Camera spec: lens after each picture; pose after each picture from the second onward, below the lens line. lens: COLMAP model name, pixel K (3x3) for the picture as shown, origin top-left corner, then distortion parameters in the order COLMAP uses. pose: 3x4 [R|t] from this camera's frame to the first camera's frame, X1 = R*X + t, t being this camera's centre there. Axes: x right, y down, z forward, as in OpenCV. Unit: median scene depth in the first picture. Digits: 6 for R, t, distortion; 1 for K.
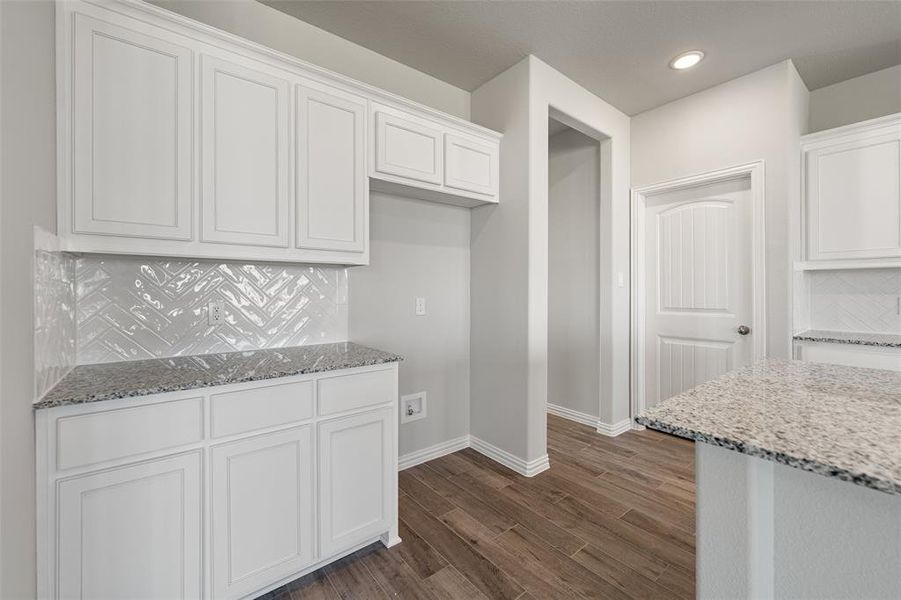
lens RADIAL K [[368.0, 0, 445.9], [0, 368.0, 292.7], [0, 0, 1]] dist [-0.003190, 0.000464]
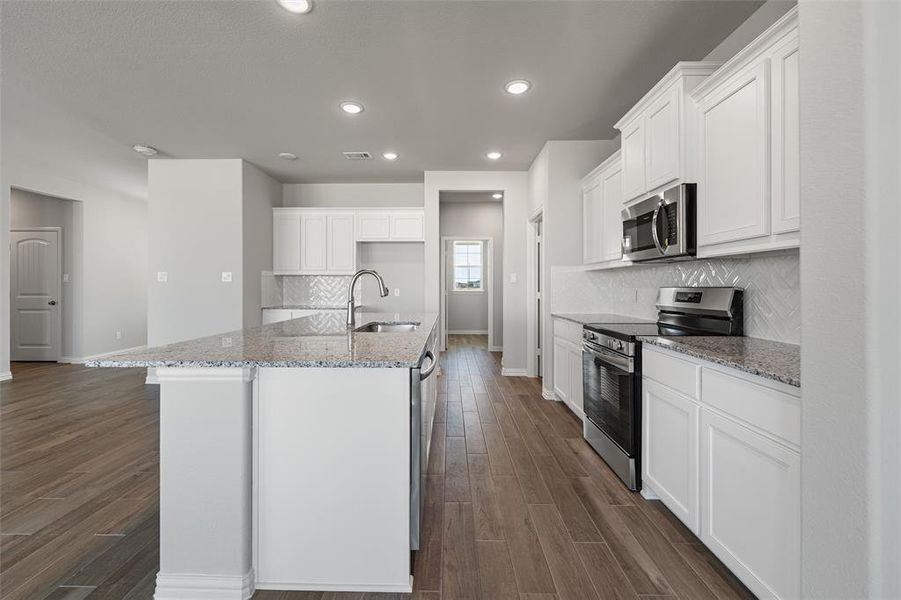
lens RADIAL K [[368.0, 0, 449.1], [0, 368.0, 289.7], [0, 0, 1]] dist [-0.003190, 0.000464]
pose [[0.783032, 0.009352, -0.621912, 1.576397], [-0.004840, 0.999948, 0.008943, 0.002878], [0.621963, -0.003992, 0.783036, -0.534850]]
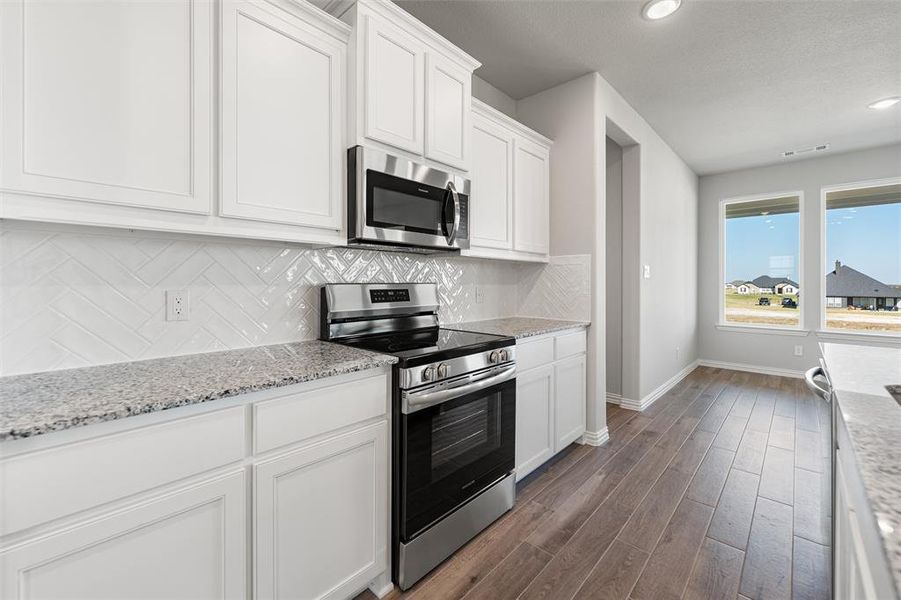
lens RADIAL K [[368.0, 0, 453.0], [0, 368.0, 282.9], [0, 0, 1]] dist [-0.003190, 0.000464]
pose [[-0.147201, -0.002938, 0.989102, 0.620751], [-0.003375, 0.999991, 0.002468, -0.001706], [-0.989101, -0.002975, -0.147210, 0.647333]]
